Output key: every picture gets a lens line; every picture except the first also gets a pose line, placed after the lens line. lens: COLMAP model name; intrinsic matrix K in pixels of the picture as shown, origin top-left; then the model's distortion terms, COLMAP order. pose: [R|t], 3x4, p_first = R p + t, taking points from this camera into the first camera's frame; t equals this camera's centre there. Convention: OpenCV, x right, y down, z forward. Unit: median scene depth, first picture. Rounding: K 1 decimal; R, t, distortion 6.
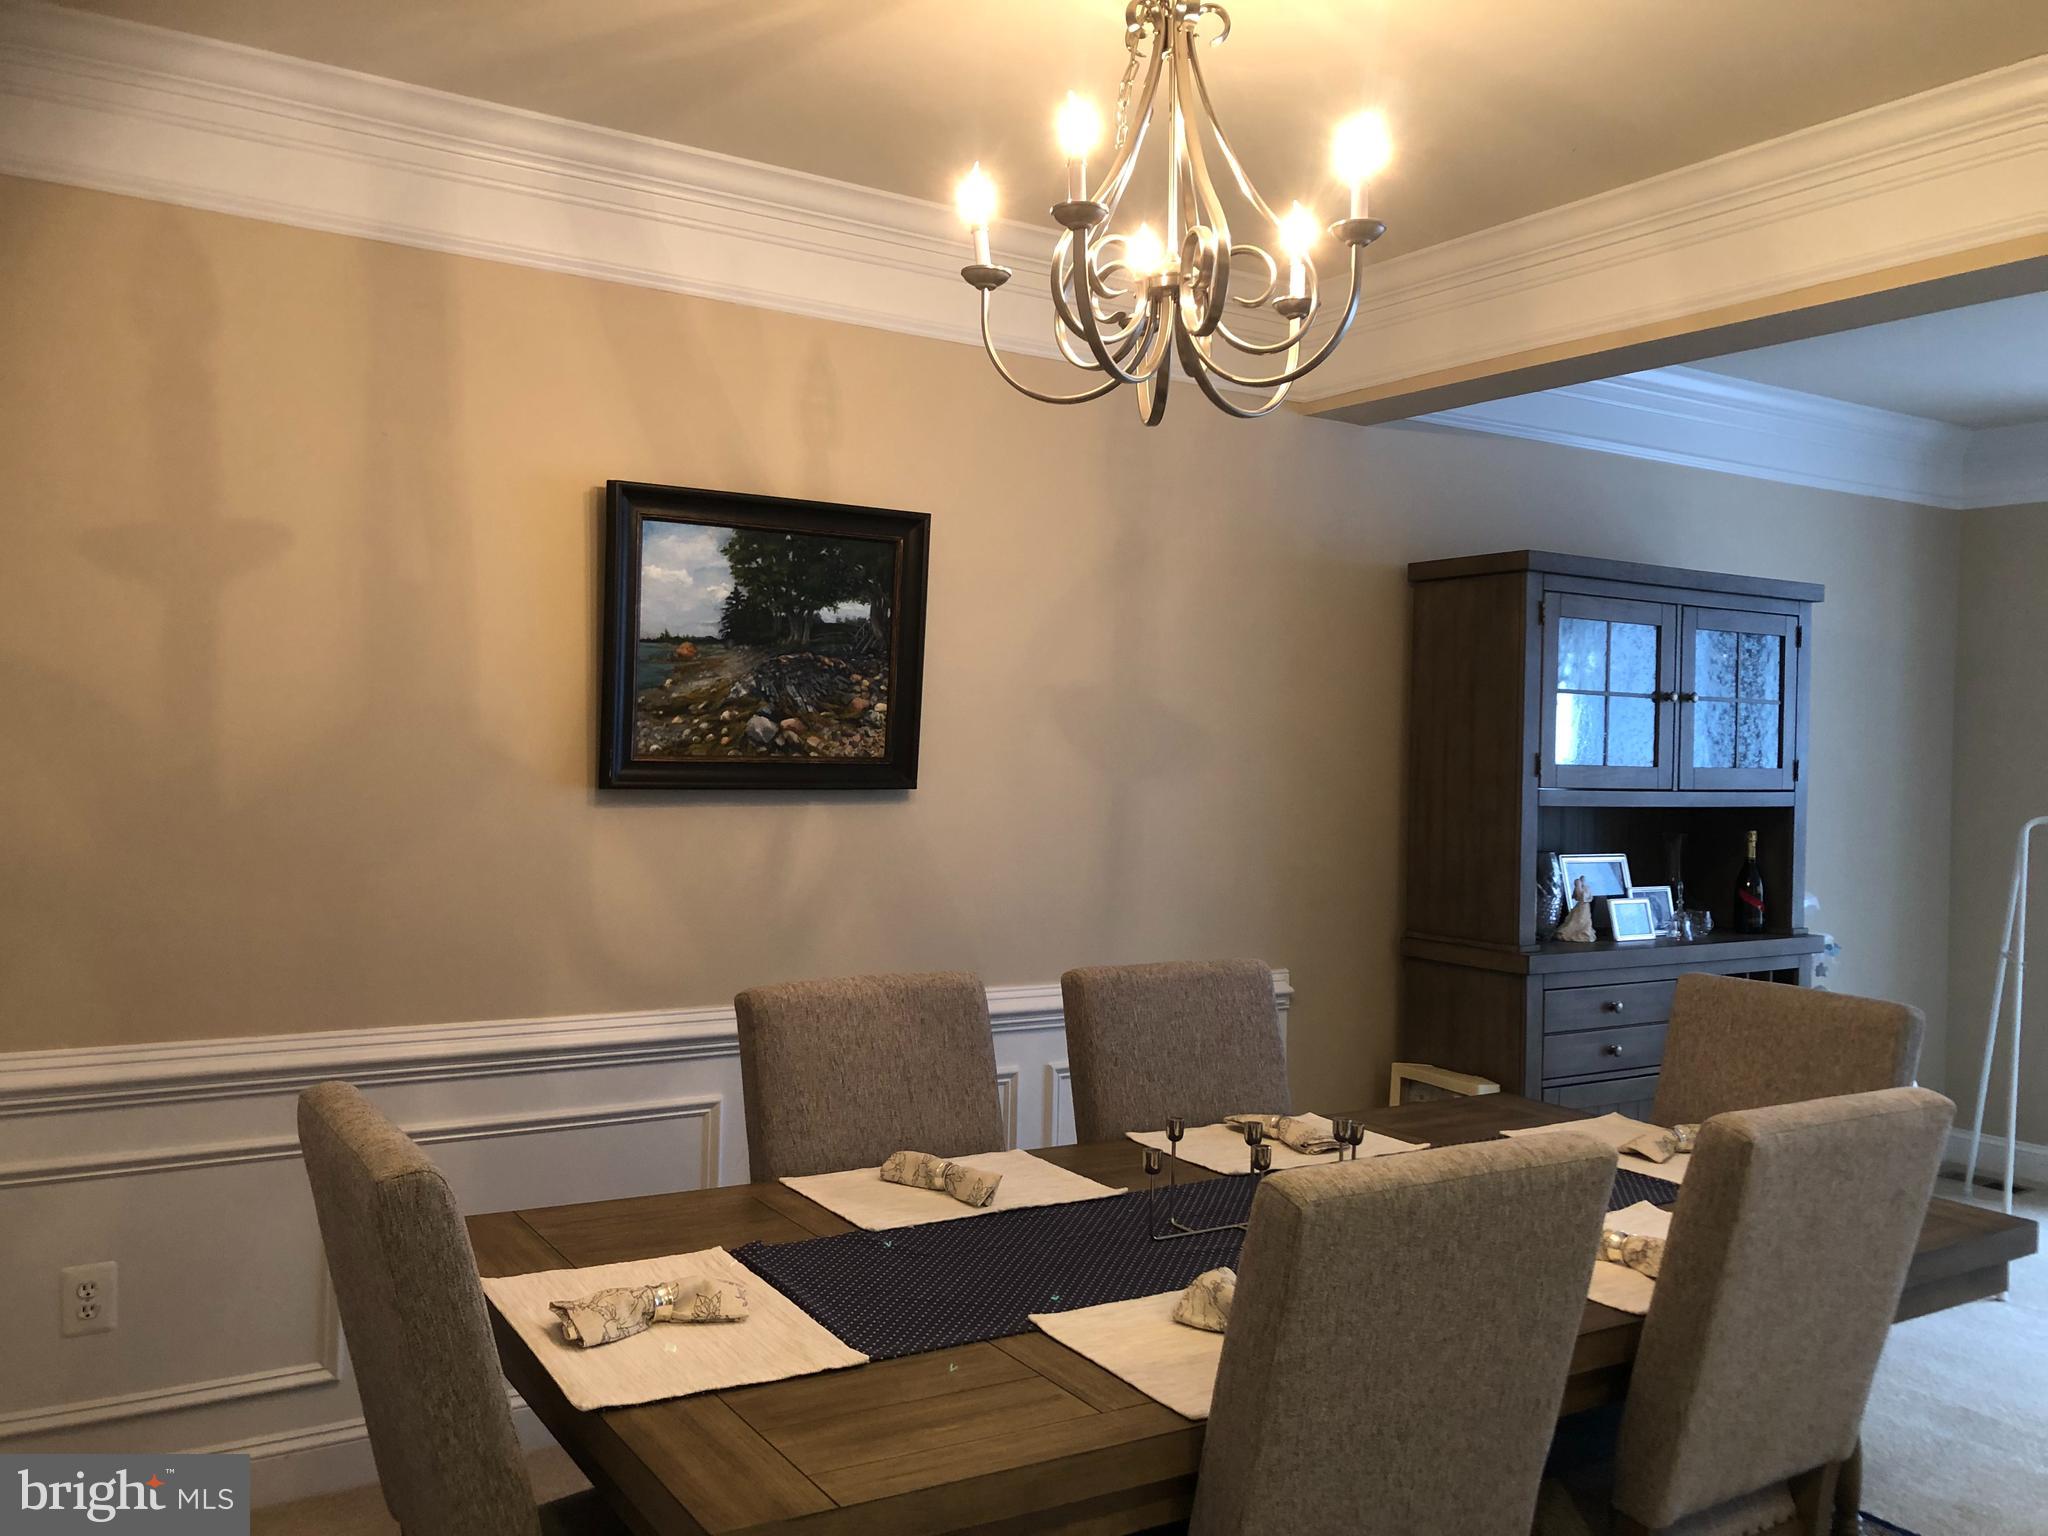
lens RADIAL K [[1685.2, 0, 1024.0], [0, 1685.2, 768.0], [0, 0, 1]] dist [0.001157, -0.001000]
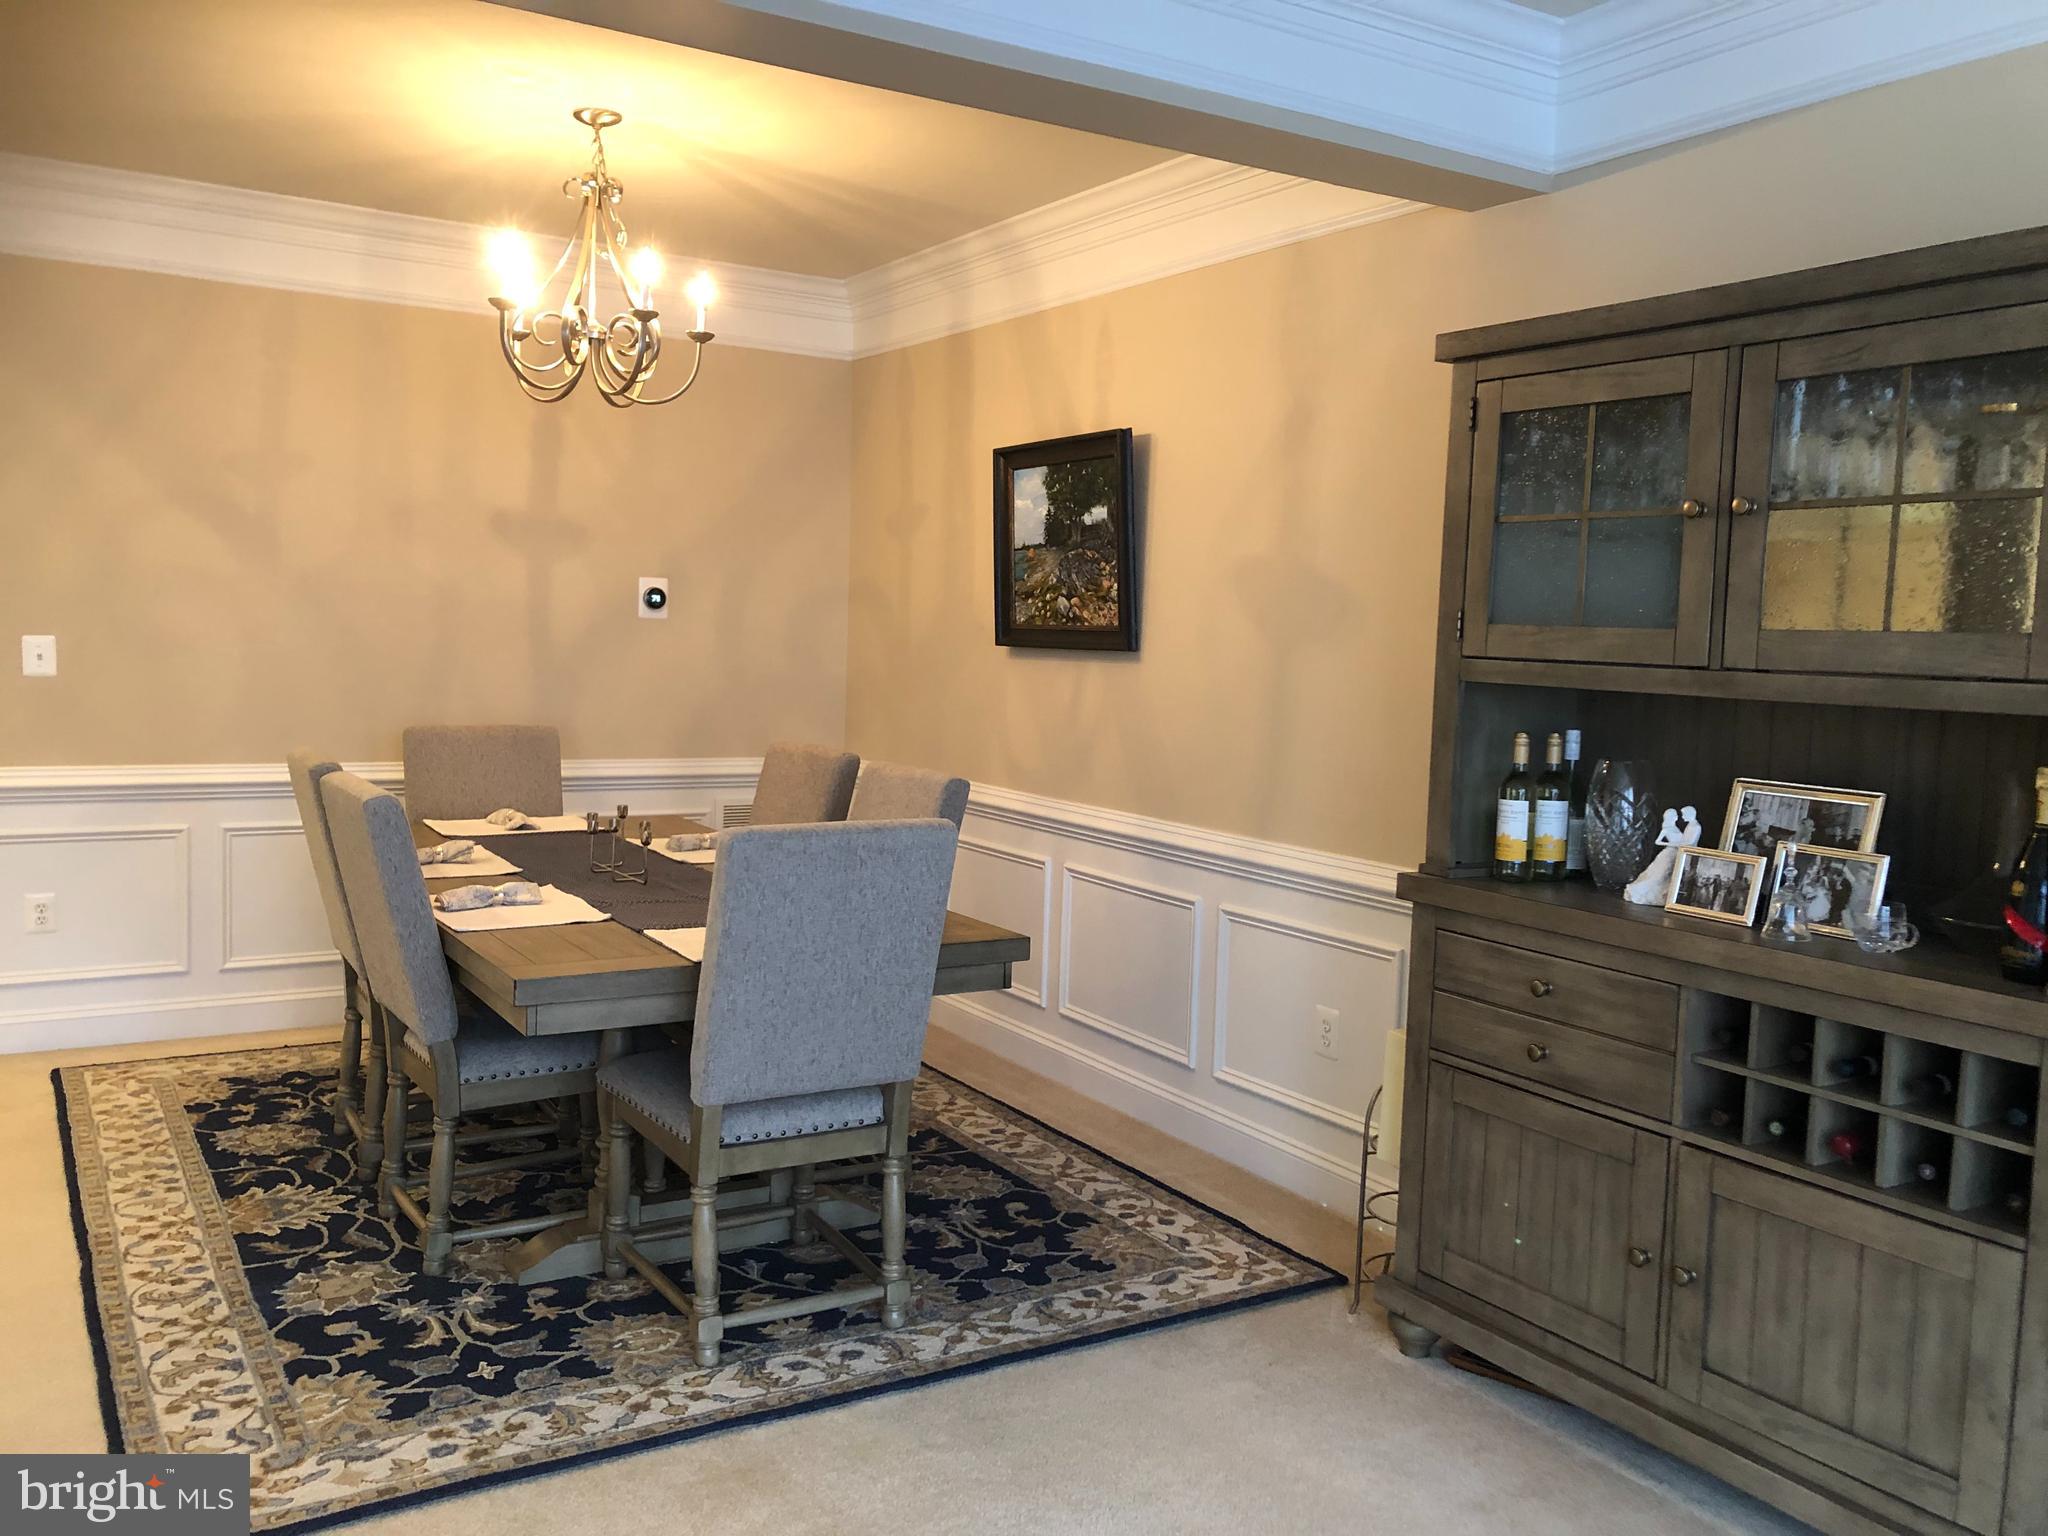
lens RADIAL K [[1685.2, 0, 1024.0], [0, 1685.2, 768.0], [0, 0, 1]] dist [0.001157, -0.001000]
pose [[-0.014943, 0.067059, -0.997637, 1.260953], [-0.028331, 0.997320, 0.067462, 0.017789], [0.999487, 0.029272, -0.013003, 0.994150]]
